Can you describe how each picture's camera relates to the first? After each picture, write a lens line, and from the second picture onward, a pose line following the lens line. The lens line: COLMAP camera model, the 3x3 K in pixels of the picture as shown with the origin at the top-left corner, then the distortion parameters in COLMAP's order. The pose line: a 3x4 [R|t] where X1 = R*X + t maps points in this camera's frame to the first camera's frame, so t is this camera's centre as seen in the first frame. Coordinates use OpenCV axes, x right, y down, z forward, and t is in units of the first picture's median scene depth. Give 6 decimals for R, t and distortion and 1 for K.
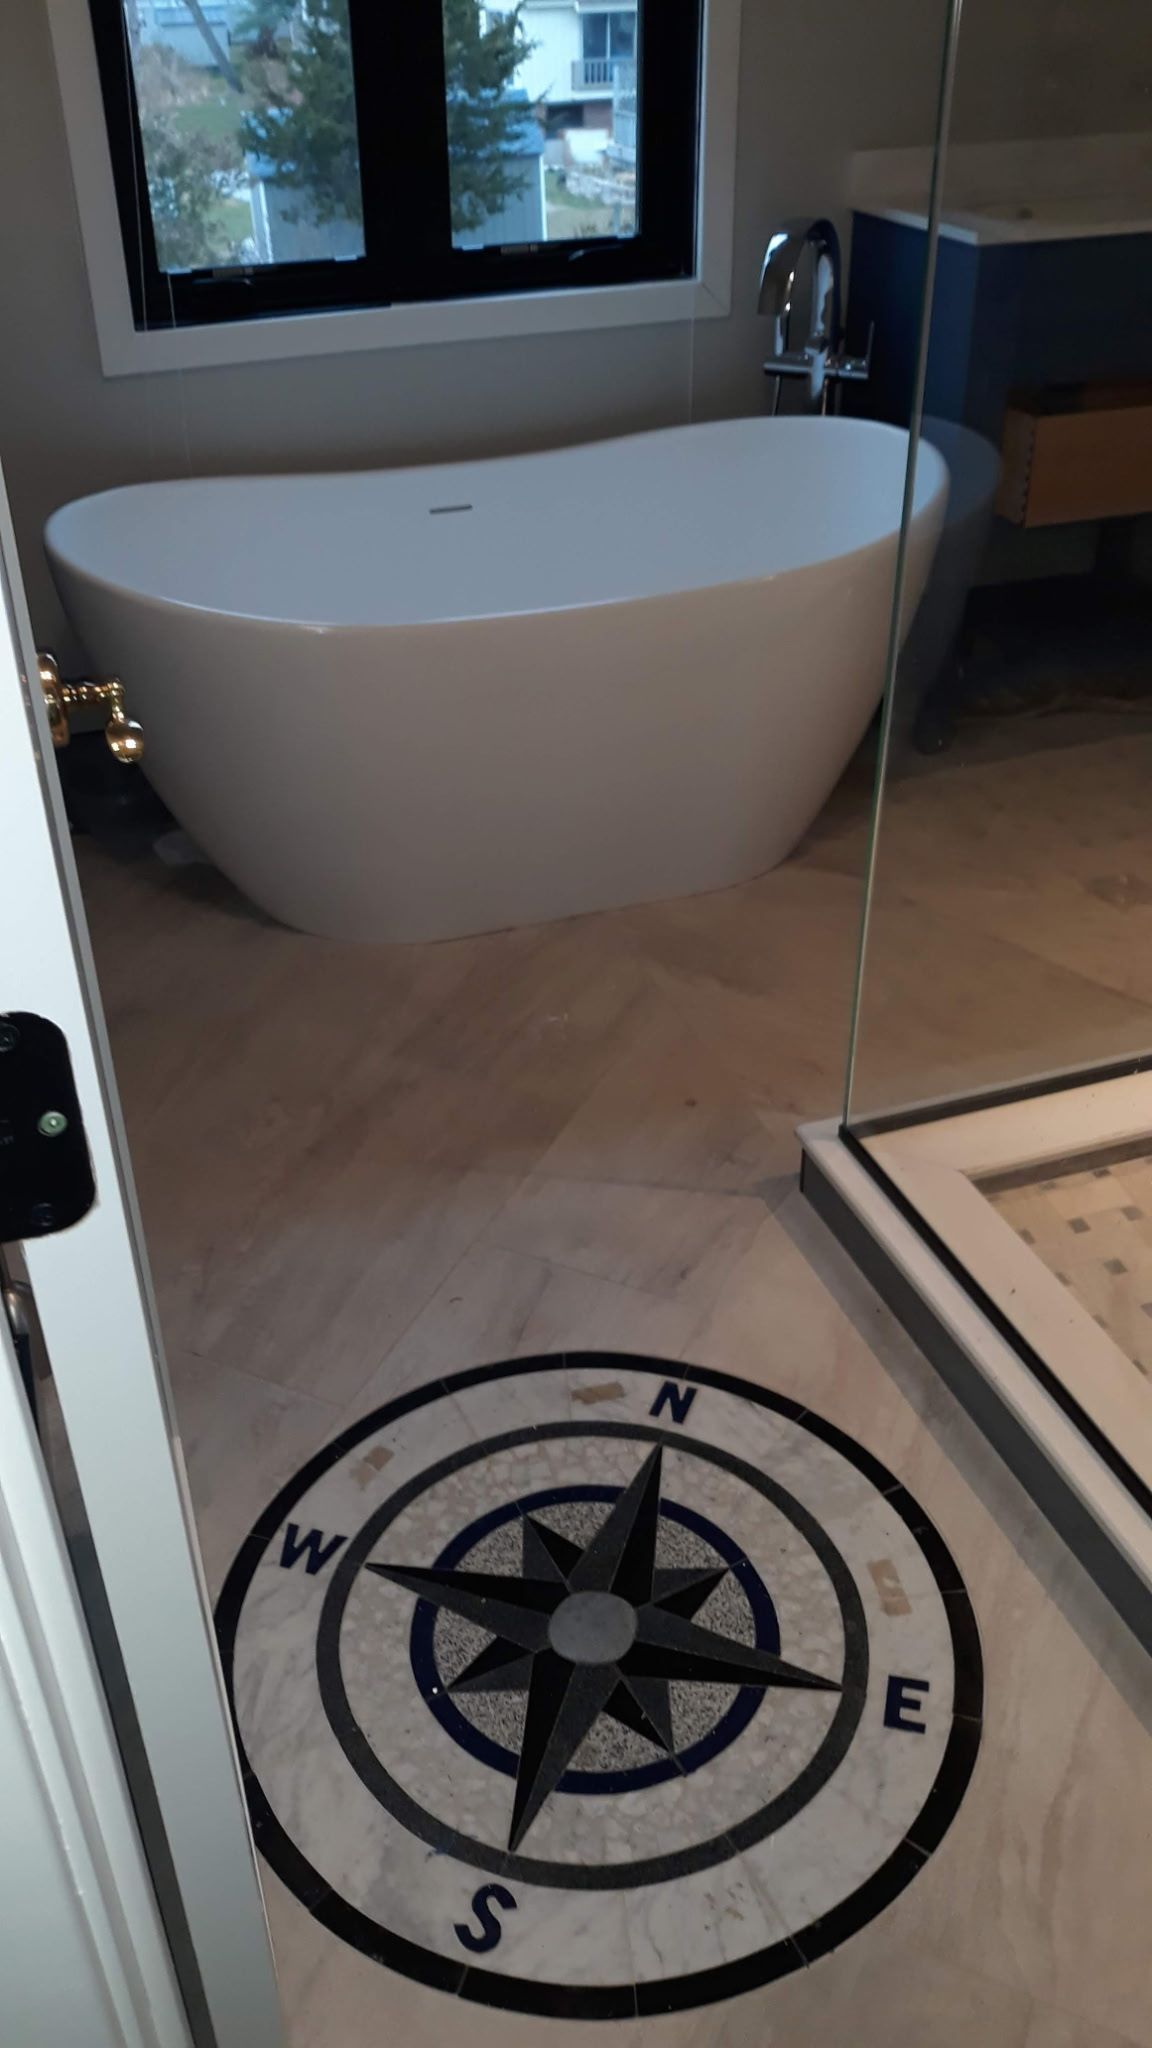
lens RADIAL K [[1657.8, 0, 557.3], [0, 1657.8, 1030.5], [0, 0, 1]] dist [0.018742, -0.049795]
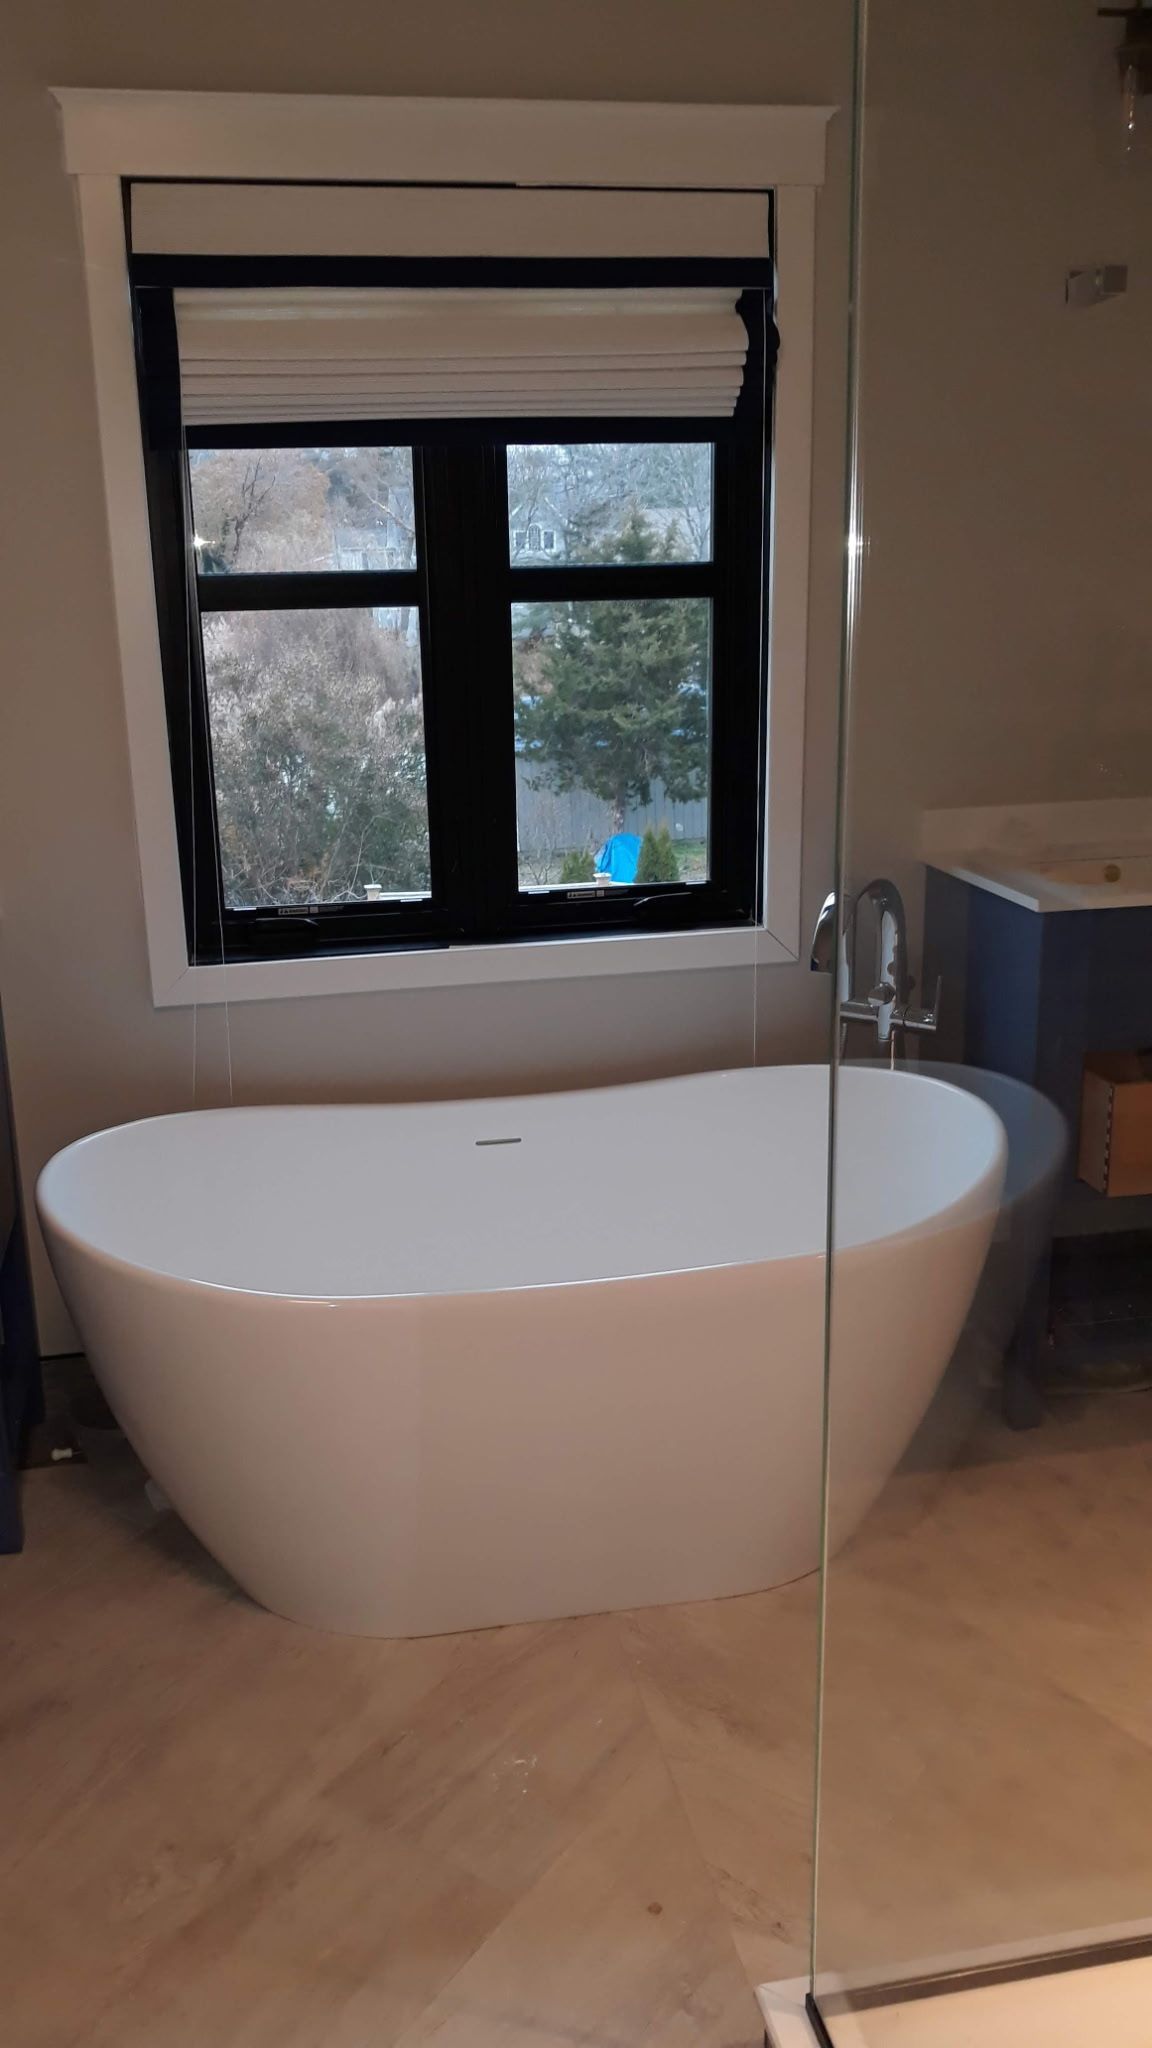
lens RADIAL K [[1657.8, 0, 585.5], [0, 1657.8, 1019.0], [0, 0, 1]] dist [0.018742, -0.049795]
pose [[0.990310, 0.034786, -0.134445, 0.117183], [-0.073676, 0.952246, -0.296308, -0.105842], [0.117718, 0.303343, 0.945582, 0.081715]]
